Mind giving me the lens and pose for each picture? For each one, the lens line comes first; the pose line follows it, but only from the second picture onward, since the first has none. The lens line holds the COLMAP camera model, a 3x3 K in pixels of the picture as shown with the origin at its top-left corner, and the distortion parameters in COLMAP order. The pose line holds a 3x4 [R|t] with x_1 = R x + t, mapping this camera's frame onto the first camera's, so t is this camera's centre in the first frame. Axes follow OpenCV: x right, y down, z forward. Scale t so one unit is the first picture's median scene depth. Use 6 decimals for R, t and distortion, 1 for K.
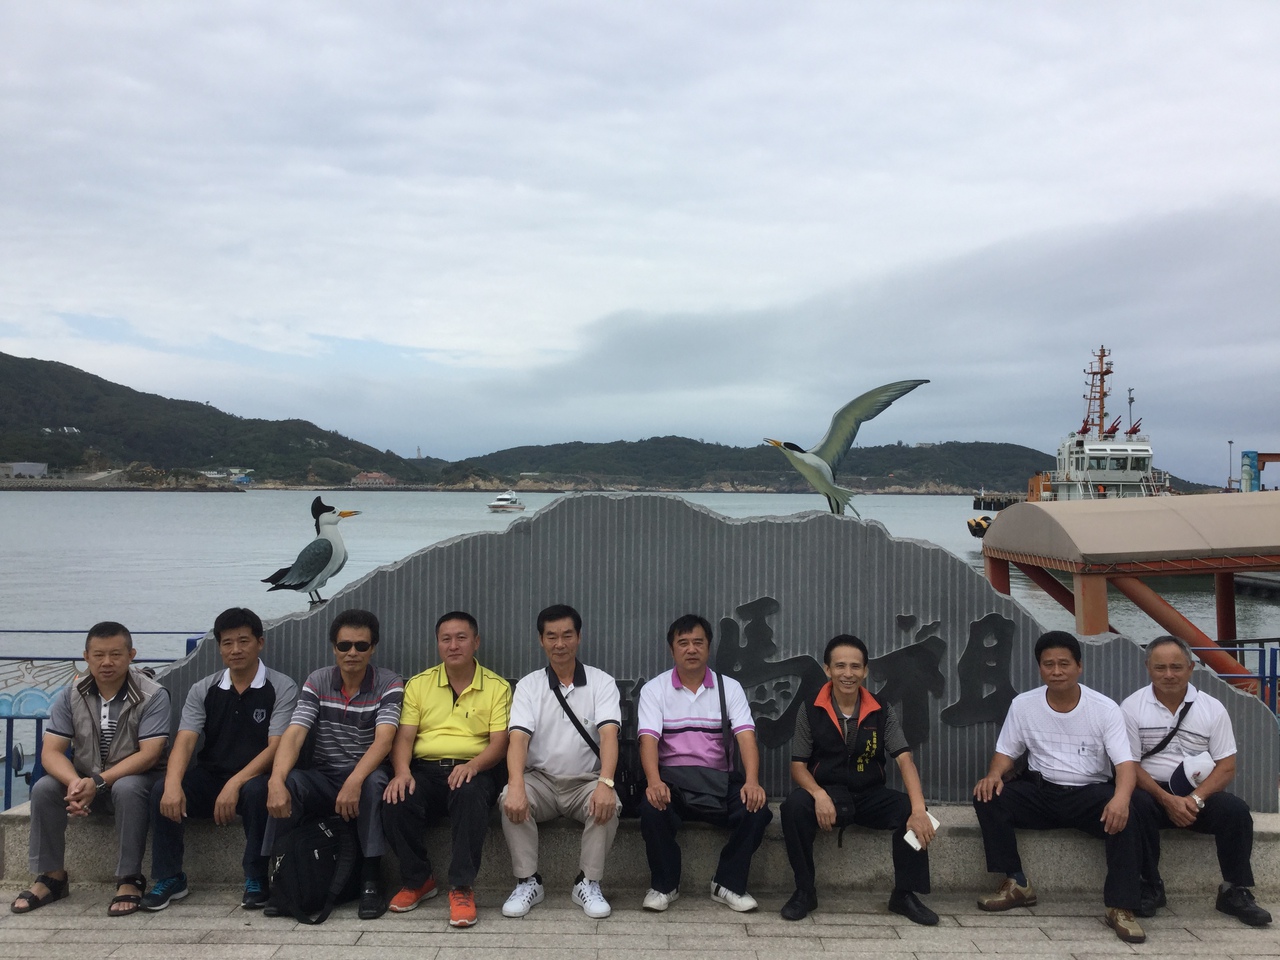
lens RADIAL K [[1136.6, 0, 694.2], [0, 1136.6, 479.6], [0, 0, 1]] dist [0.104538, -0.185289]
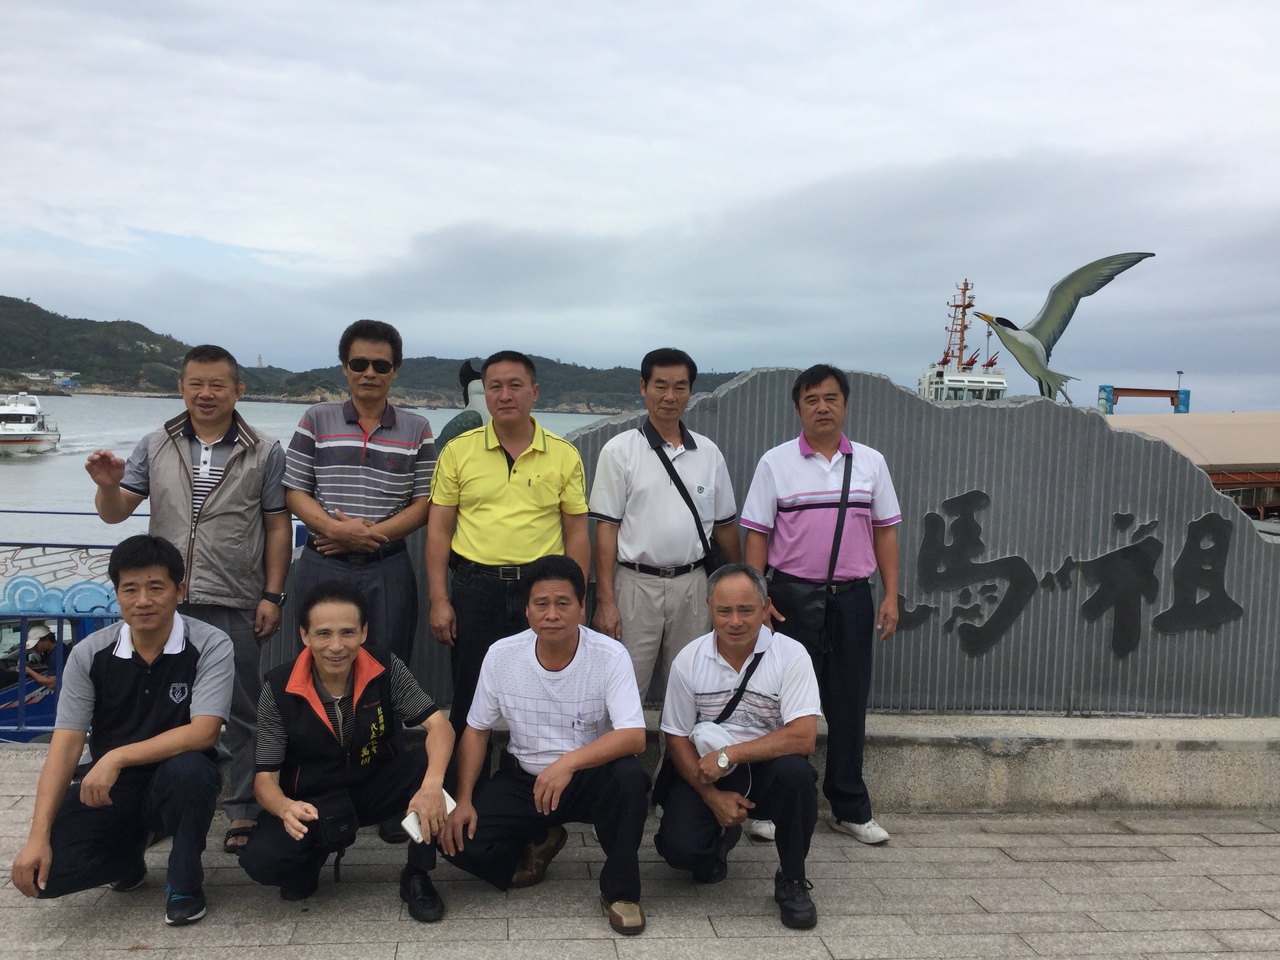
lens RADIAL K [[1136.6, 0, 694.2], [0, 1136.6, 479.6], [0, 0, 1]] dist [0.104538, -0.185289]
pose [[0.992053, 0.022135, 0.123856, -0.266148], [-0.030583, 0.997302, 0.066733, 0.041508], [-0.122045, -0.069990, 0.990054, 0.140019]]
